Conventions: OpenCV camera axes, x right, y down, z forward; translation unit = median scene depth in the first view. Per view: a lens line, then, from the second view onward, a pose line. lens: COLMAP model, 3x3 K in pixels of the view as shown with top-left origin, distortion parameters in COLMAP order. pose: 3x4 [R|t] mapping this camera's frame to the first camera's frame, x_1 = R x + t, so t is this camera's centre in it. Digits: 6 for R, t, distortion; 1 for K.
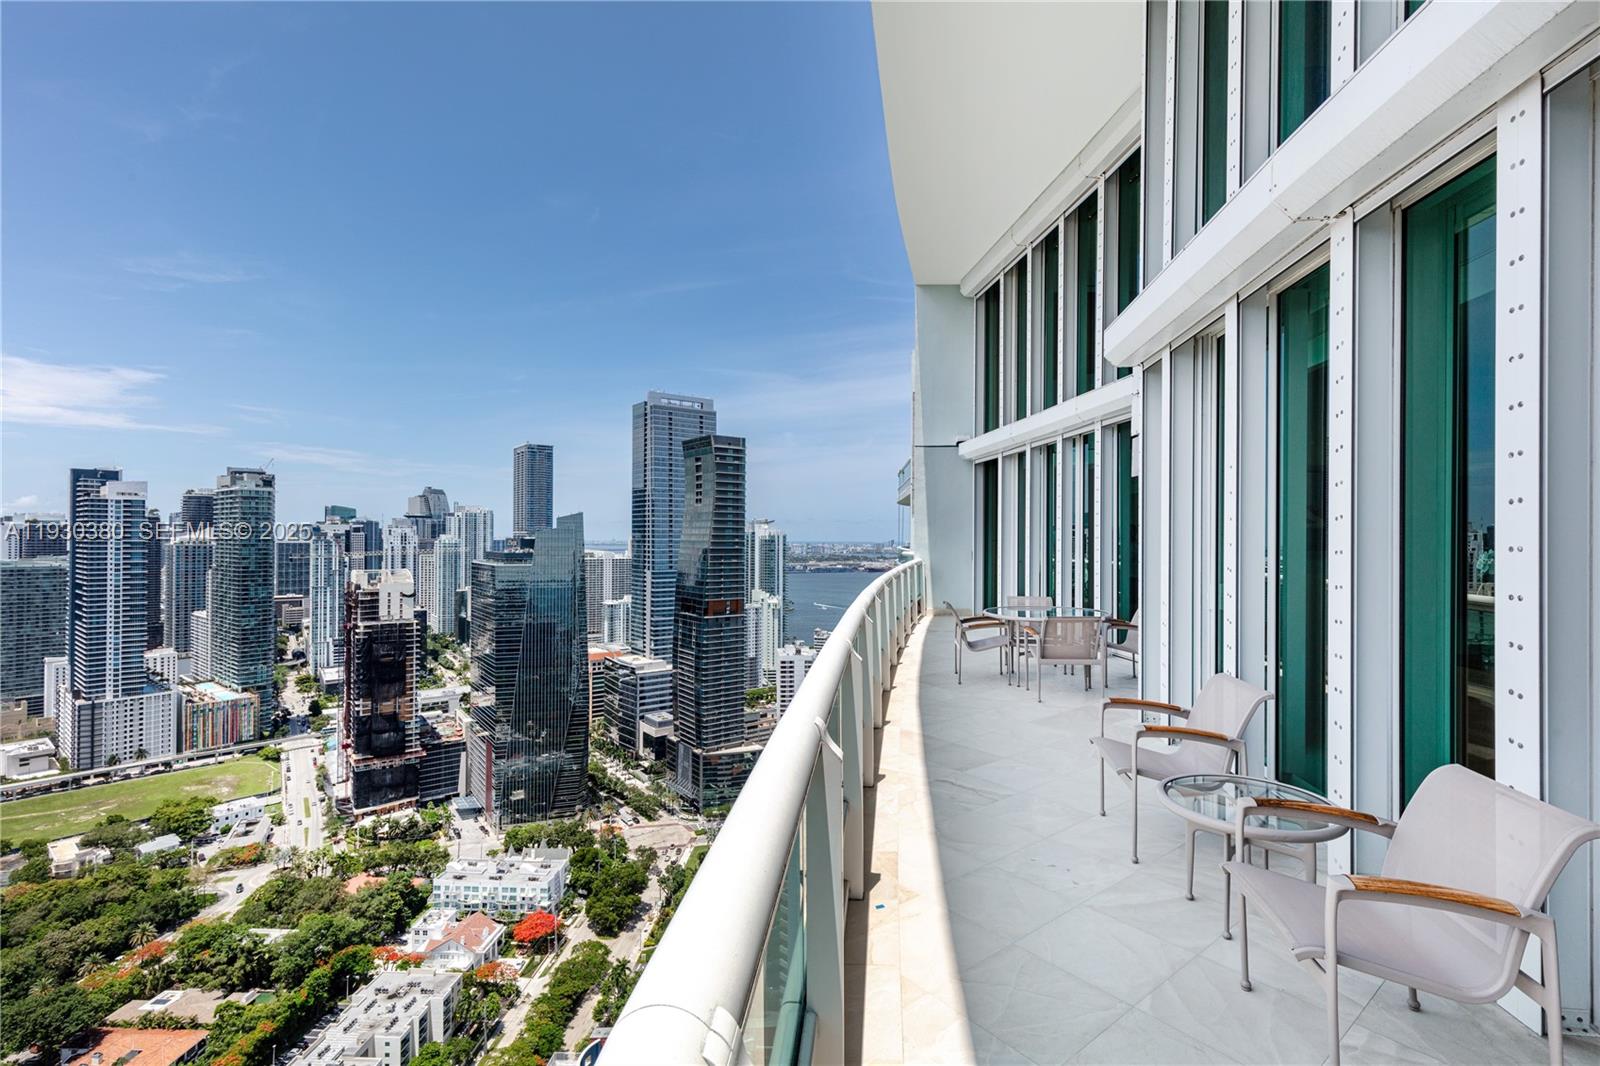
lens RADIAL K [[714.5, 0, 806.8], [0, 714.5, 530.5], [0, 0, 1]] dist [0.005791, 0.000686]
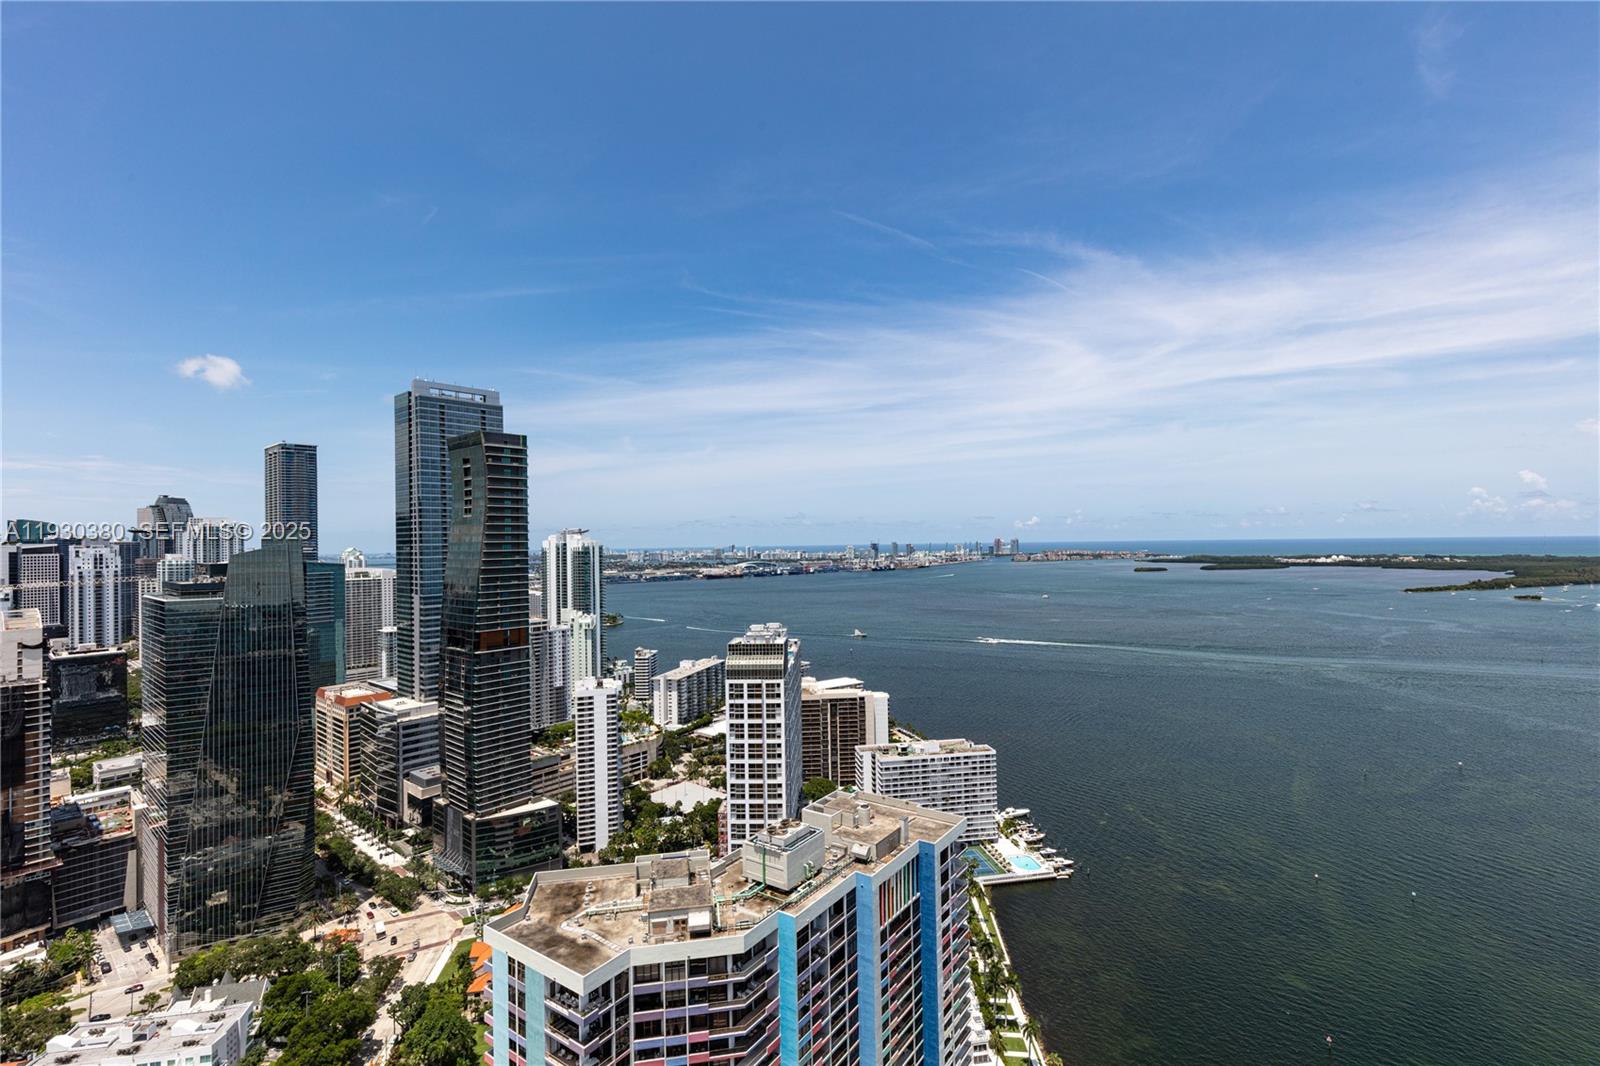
lens RADIAL K [[712.0, 0, 810.9], [0, 712.0, 532.6], [0, 0, 1]] dist [0.006912, -0.000238]
pose [[0.974528, -0.018699, 0.223486, 0.050615], [0.019479, 0.999809, -0.001284, -0.008110], [-0.223419, 0.005604, 0.974706, 0.109429]]
